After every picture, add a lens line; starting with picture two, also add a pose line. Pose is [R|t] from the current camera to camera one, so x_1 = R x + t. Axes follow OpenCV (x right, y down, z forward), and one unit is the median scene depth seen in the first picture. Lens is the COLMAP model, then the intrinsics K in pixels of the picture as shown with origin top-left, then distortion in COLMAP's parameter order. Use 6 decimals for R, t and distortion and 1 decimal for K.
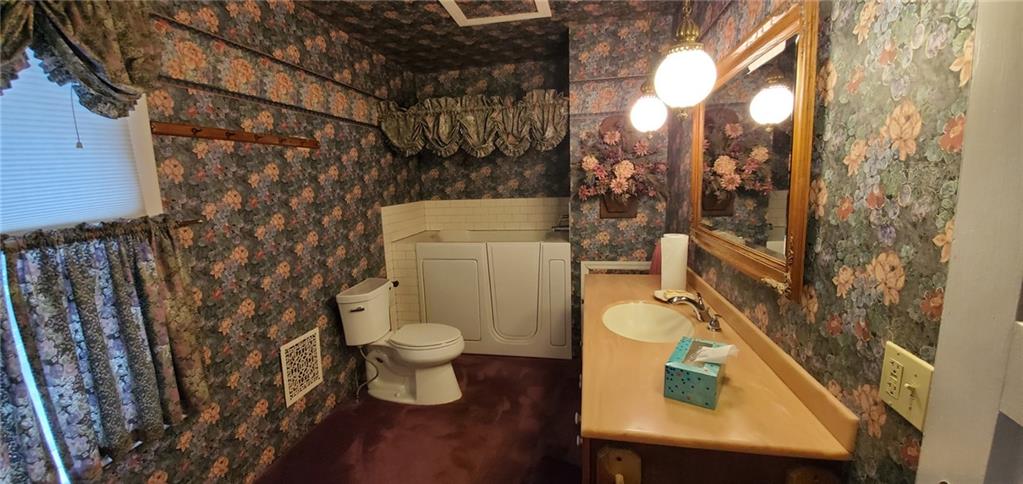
lens RADIAL K [[403.2, 0, 503.8], [0, 403.2, 238.5], [0, 0, 1]] dist [-0.000528, -0.001358]
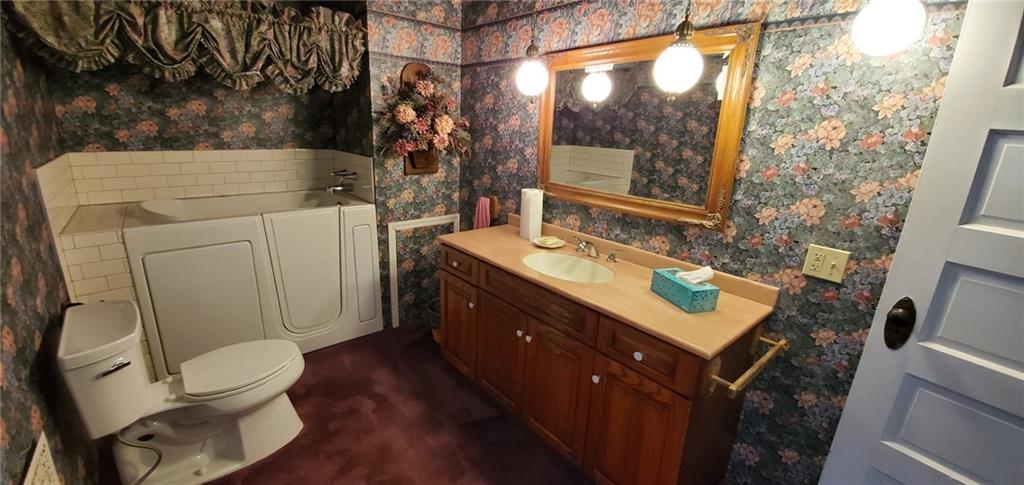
lens RADIAL K [[403.6, 0, 504.8], [0, 403.6, 240.4], [0, 0, 1]] dist [-0.000528, -0.001358]
pose [[0.620678, -0.163418, 0.766846, -0.362720], [0.057326, 0.984879, 0.163482, -0.041214], [-0.781967, -0.057509, 0.620661, 0.236265]]
